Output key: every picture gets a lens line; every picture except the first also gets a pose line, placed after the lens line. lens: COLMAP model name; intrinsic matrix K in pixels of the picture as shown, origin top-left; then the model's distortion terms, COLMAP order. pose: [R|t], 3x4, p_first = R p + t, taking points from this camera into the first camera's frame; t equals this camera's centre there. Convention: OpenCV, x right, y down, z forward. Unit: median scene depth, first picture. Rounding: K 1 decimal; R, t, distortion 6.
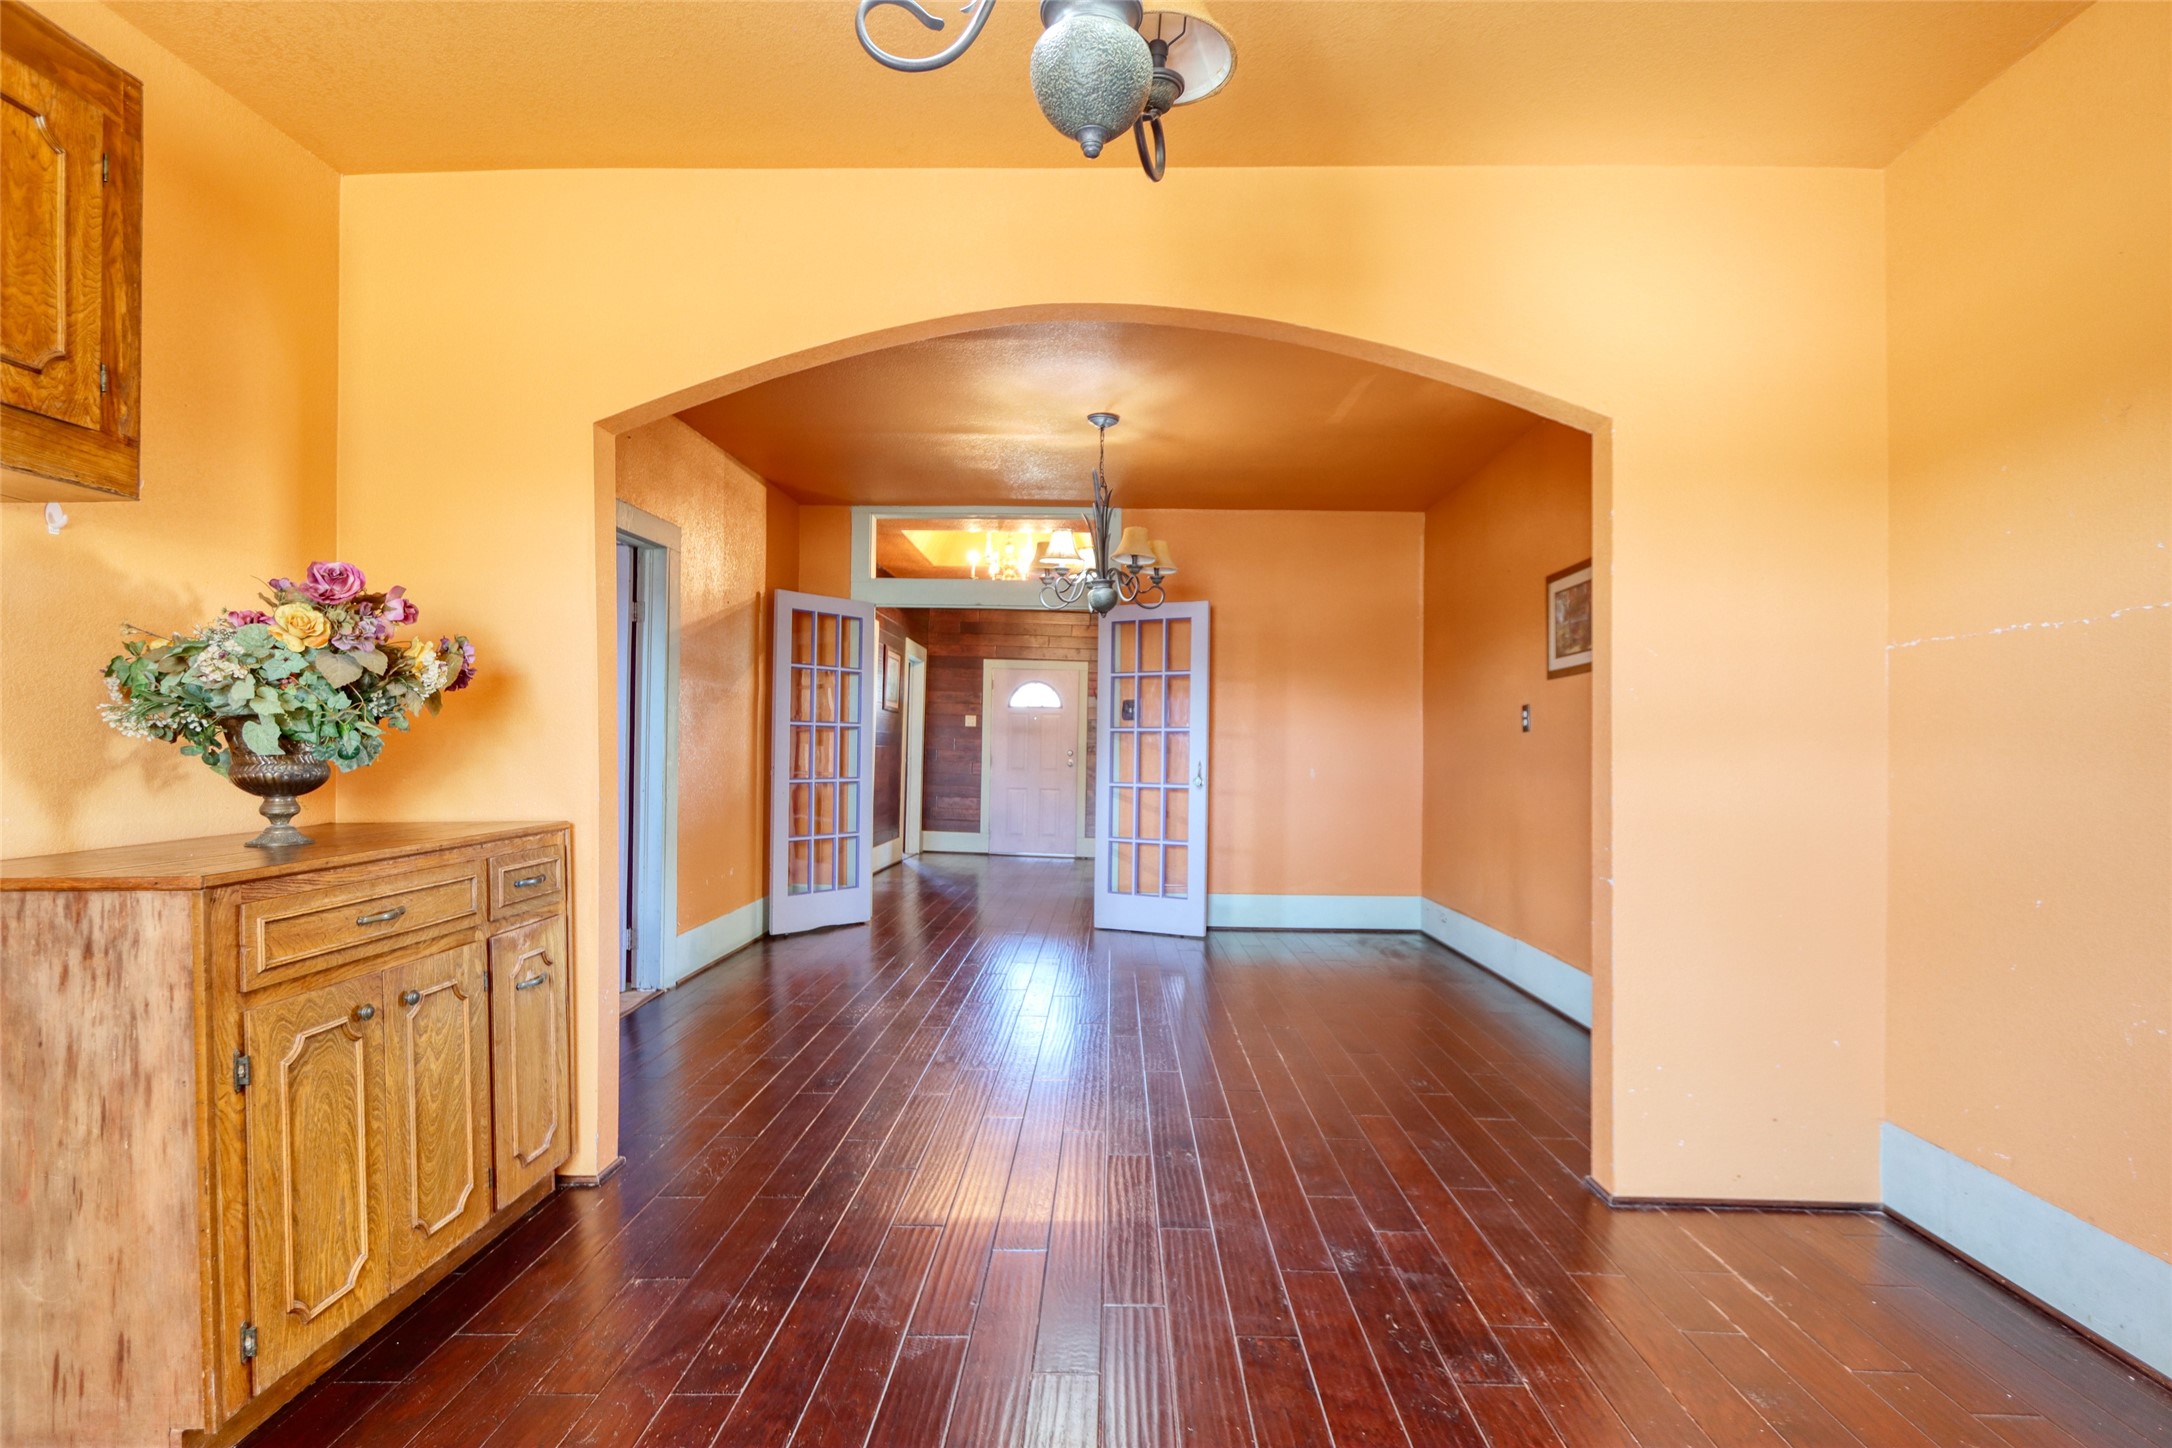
lens RADIAL K [[1114.5, 0, 1076.4], [0, 1114.5, 750.6], [0, 0, 1]] dist [-0.006864, 0.000547]
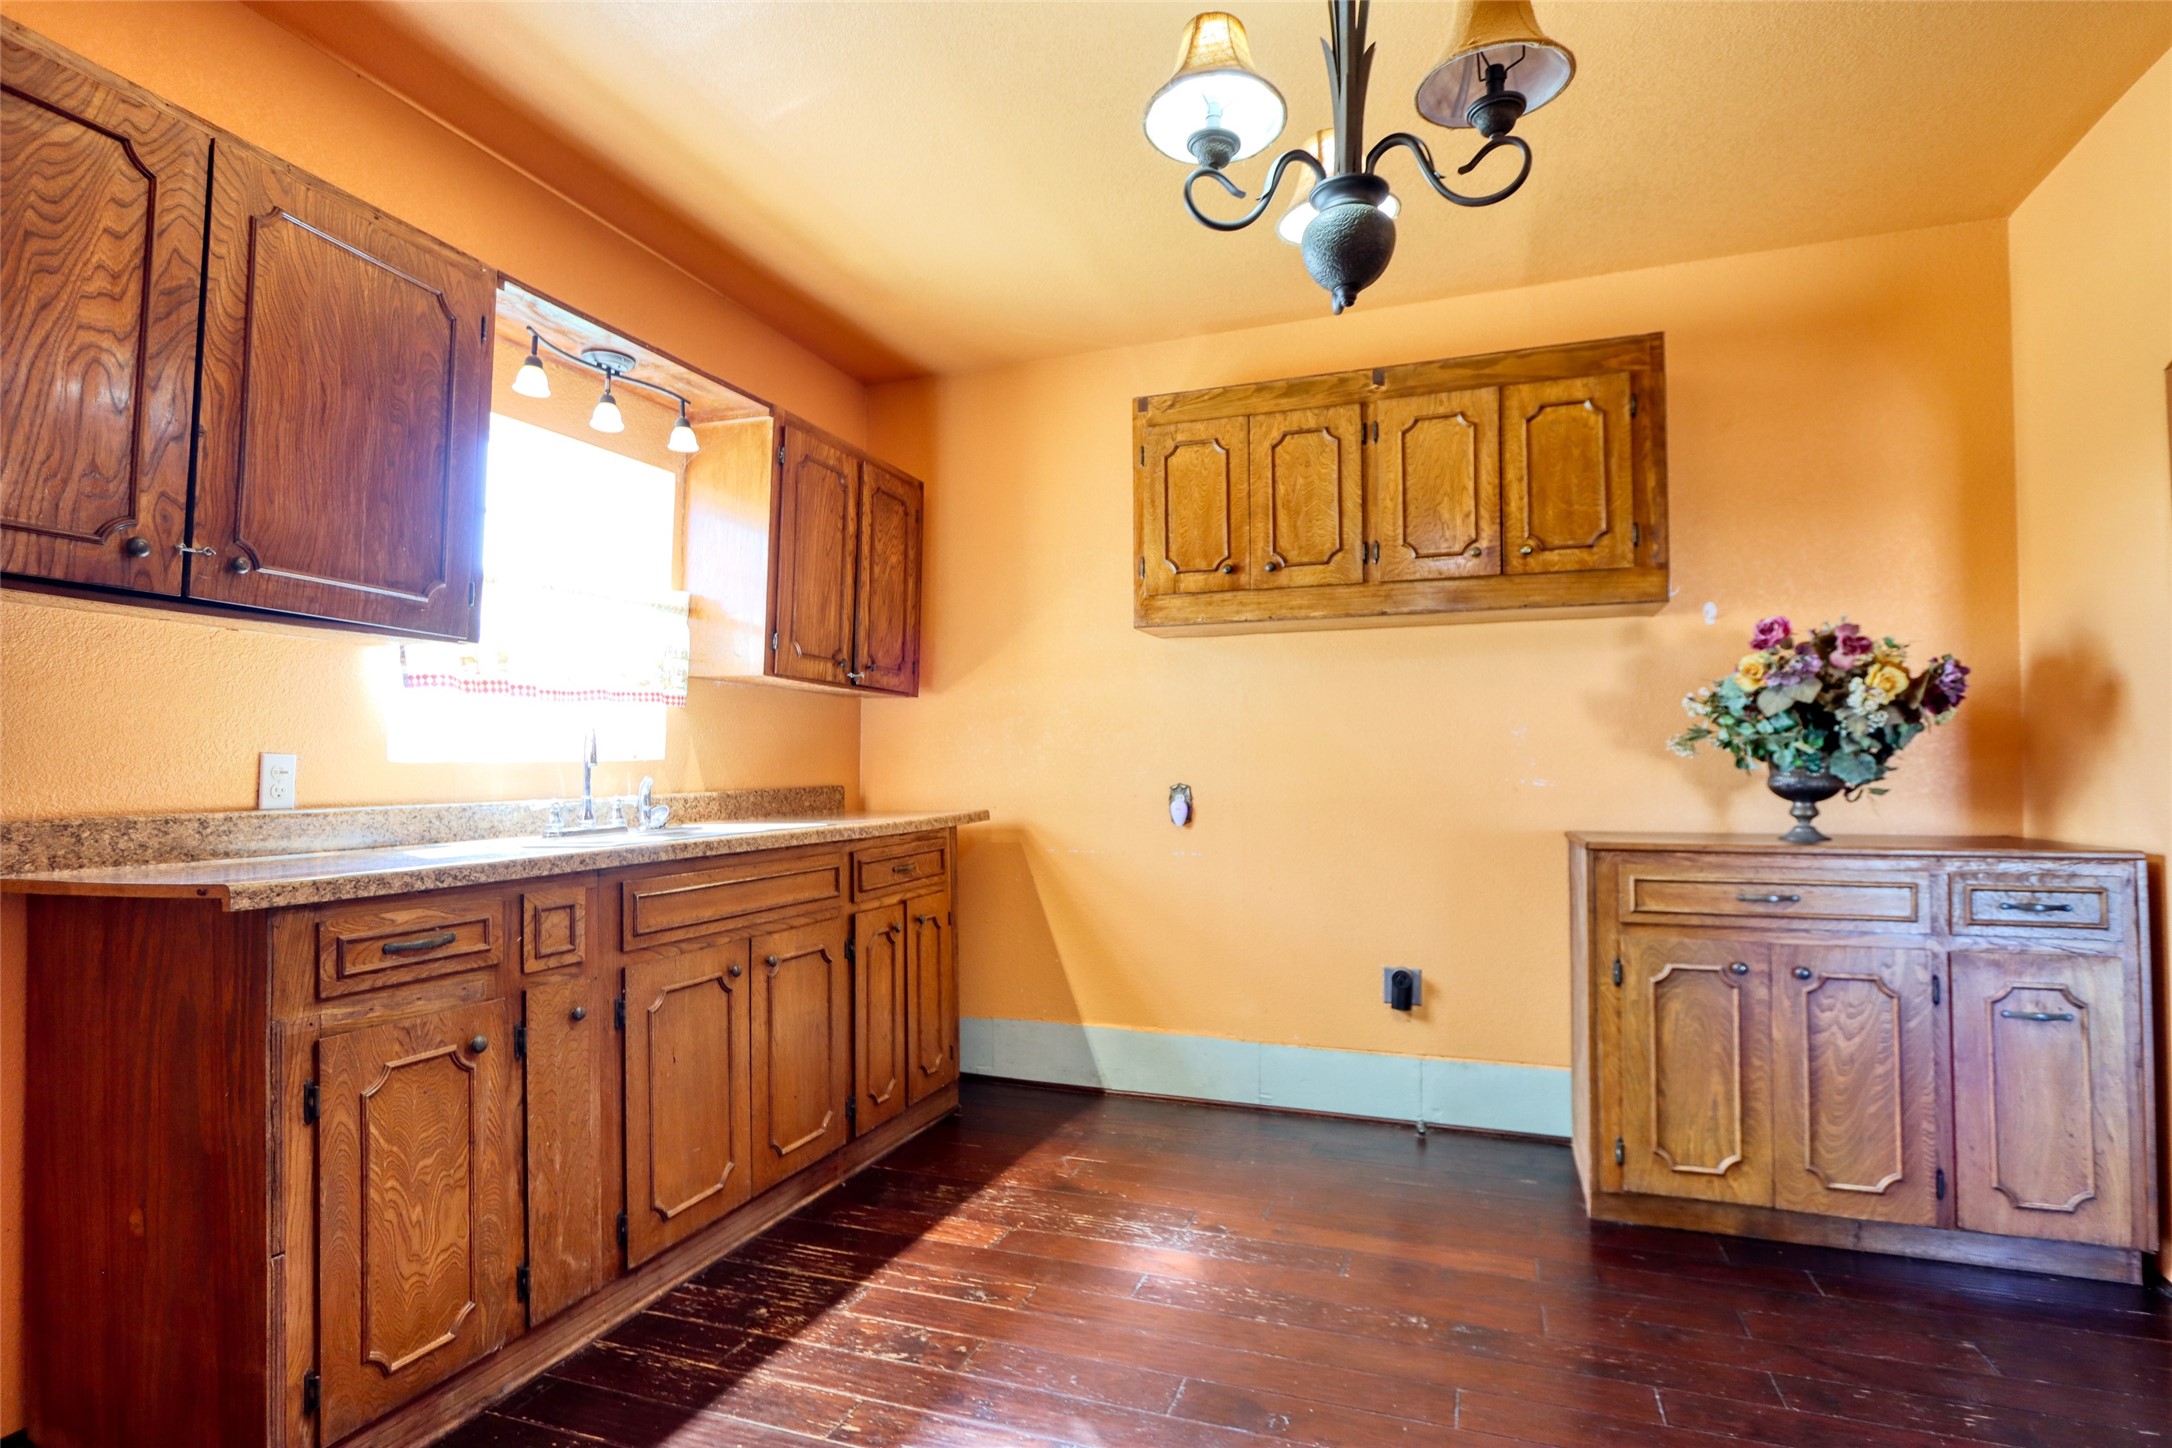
lens RADIAL K [[1114.5, 0, 1076.4], [0, 1114.5, 750.6], [0, 0, 1]] dist [-0.006864, 0.000547]
pose [[-0.323061, -0.014232, -0.946271, 0.877651], [-0.006446, 0.999897, -0.012838, 0.005286], [0.946356, 0.001952, -0.323120, 0.726118]]
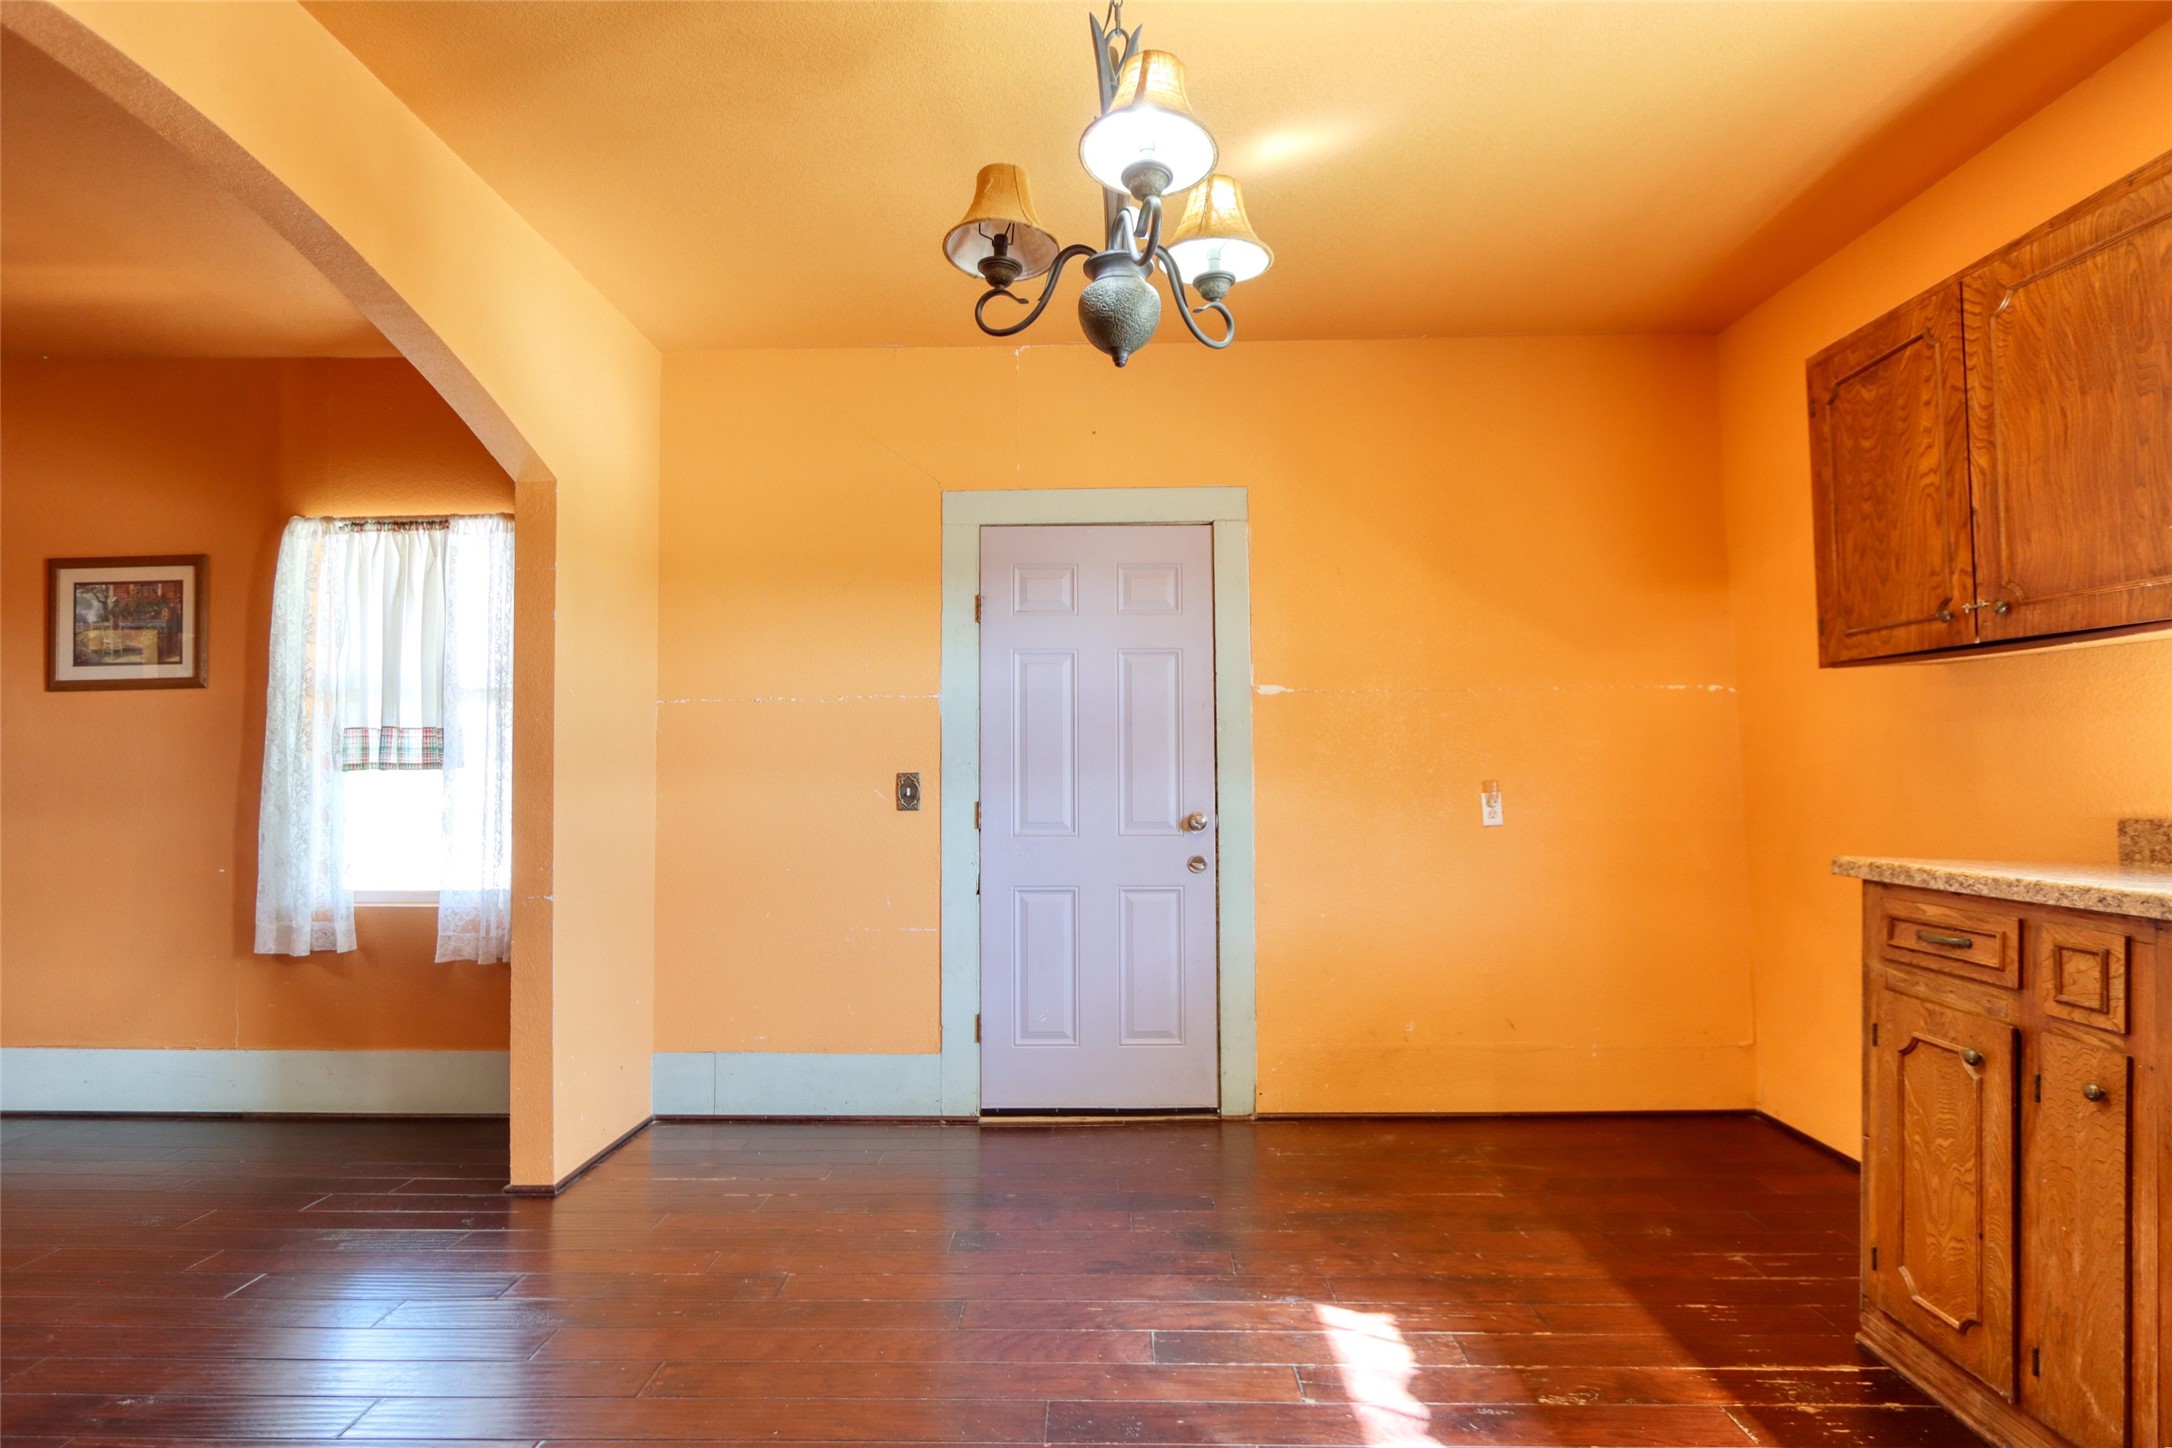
lens RADIAL K [[1114.5, 0, 1076.4], [0, 1114.5, 750.6], [0, 0, 1]] dist [-0.006864, 0.000547]
pose [[0.001076, 0.019188, 0.999815, -0.890832], [0.009228, 0.999773, -0.019197, -0.000714], [-0.999957, 0.009247, 0.000899, 0.688604]]
